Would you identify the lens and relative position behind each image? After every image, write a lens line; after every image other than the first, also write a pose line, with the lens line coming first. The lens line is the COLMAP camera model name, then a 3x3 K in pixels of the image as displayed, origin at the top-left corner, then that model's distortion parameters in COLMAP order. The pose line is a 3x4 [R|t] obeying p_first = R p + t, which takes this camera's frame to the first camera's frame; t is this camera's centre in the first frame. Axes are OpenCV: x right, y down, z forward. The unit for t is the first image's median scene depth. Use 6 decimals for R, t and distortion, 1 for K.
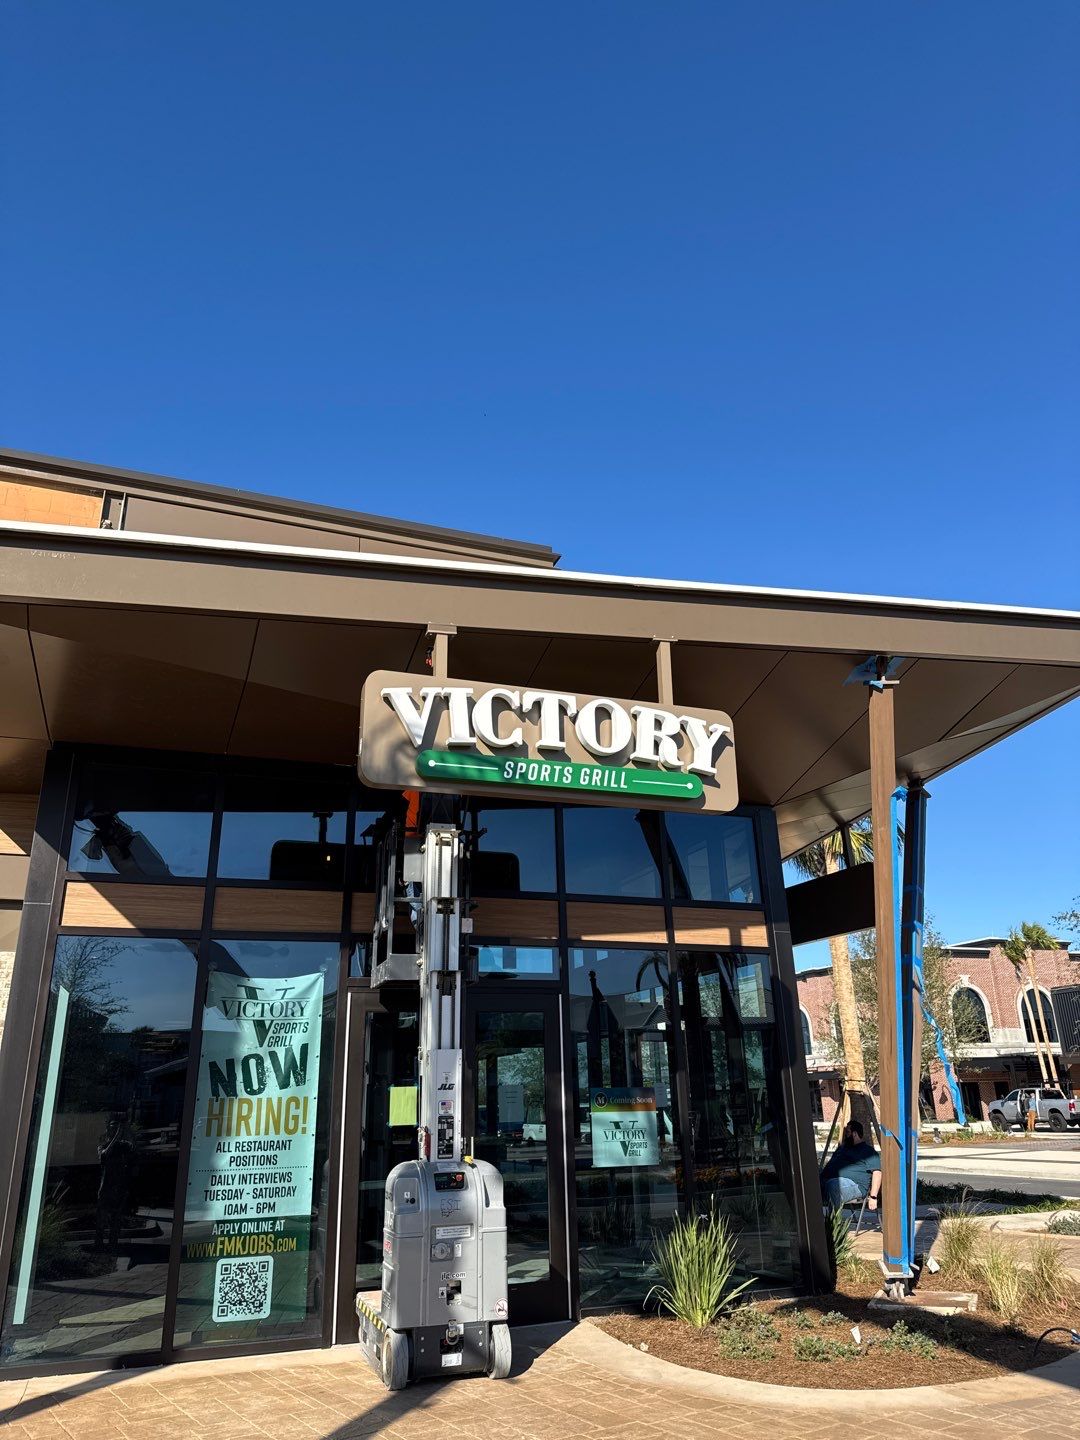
lens RADIAL K [[1016.7, 0, 540.0], [0, 1016.7, 720.0], [0, 0, 1]] dist [-0.001416, -0.004540]
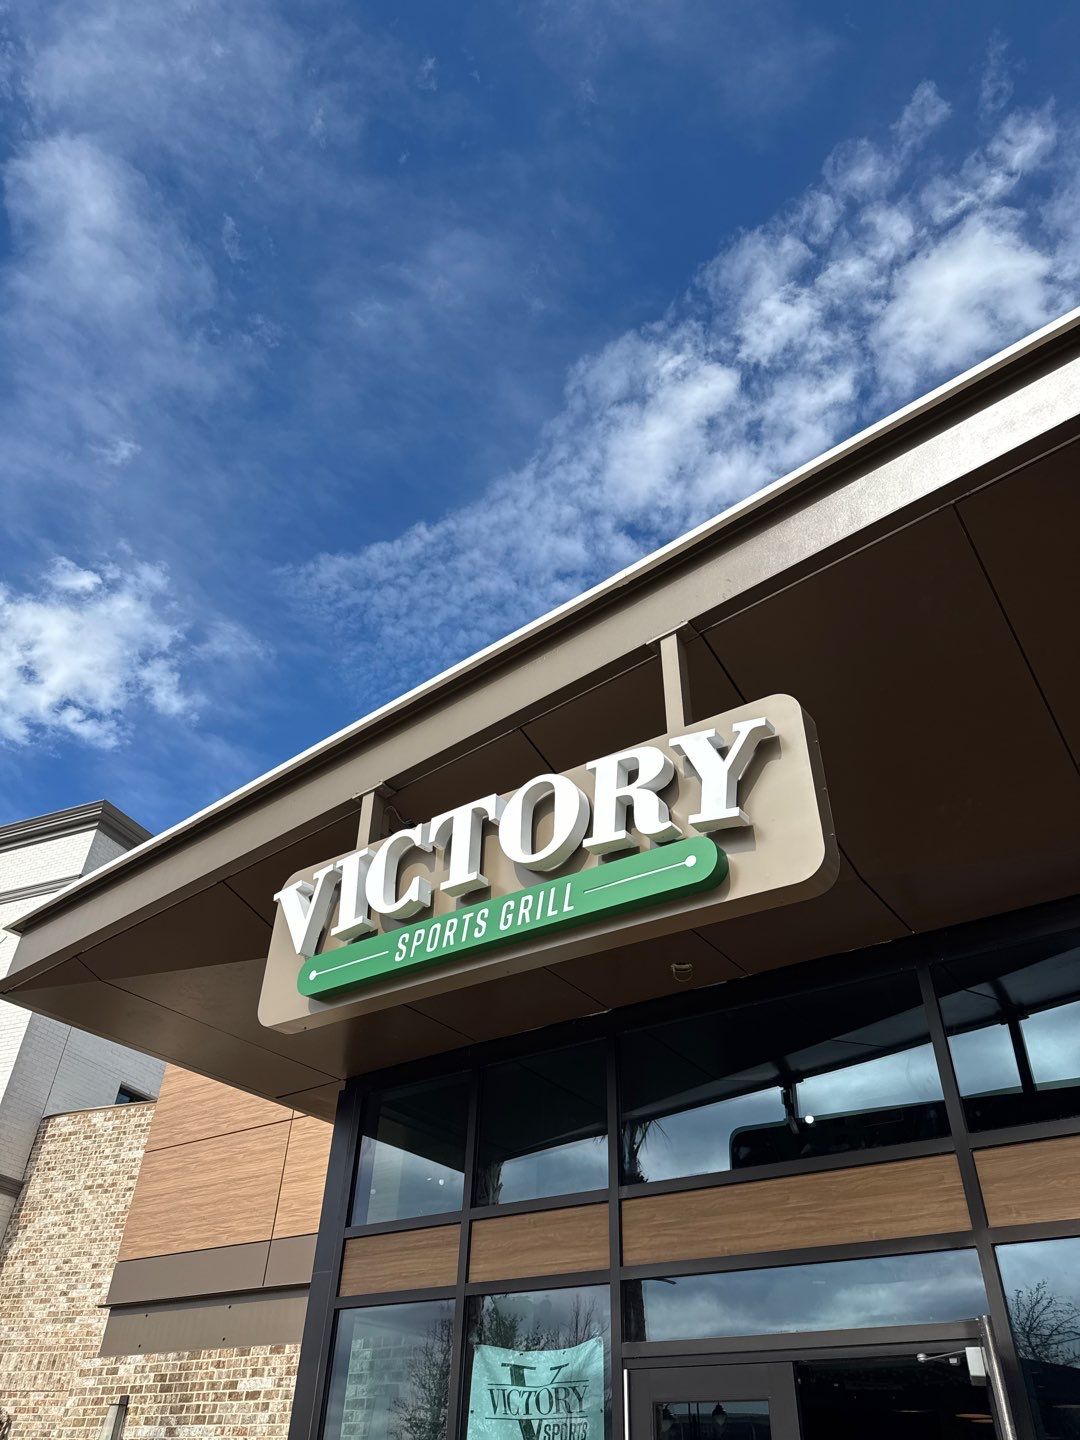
lens RADIAL K [[1016.7, 0, 540.0], [0, 1016.7, 720.0], [0, 0, 1]] dist [-0.001416, -0.004540]
pose [[0.568816, -0.480903, -0.667219, 0.491619], [0.236770, 0.872646, -0.427117, 0.208742], [0.787648, 0.084973, 0.610238, 0.643655]]
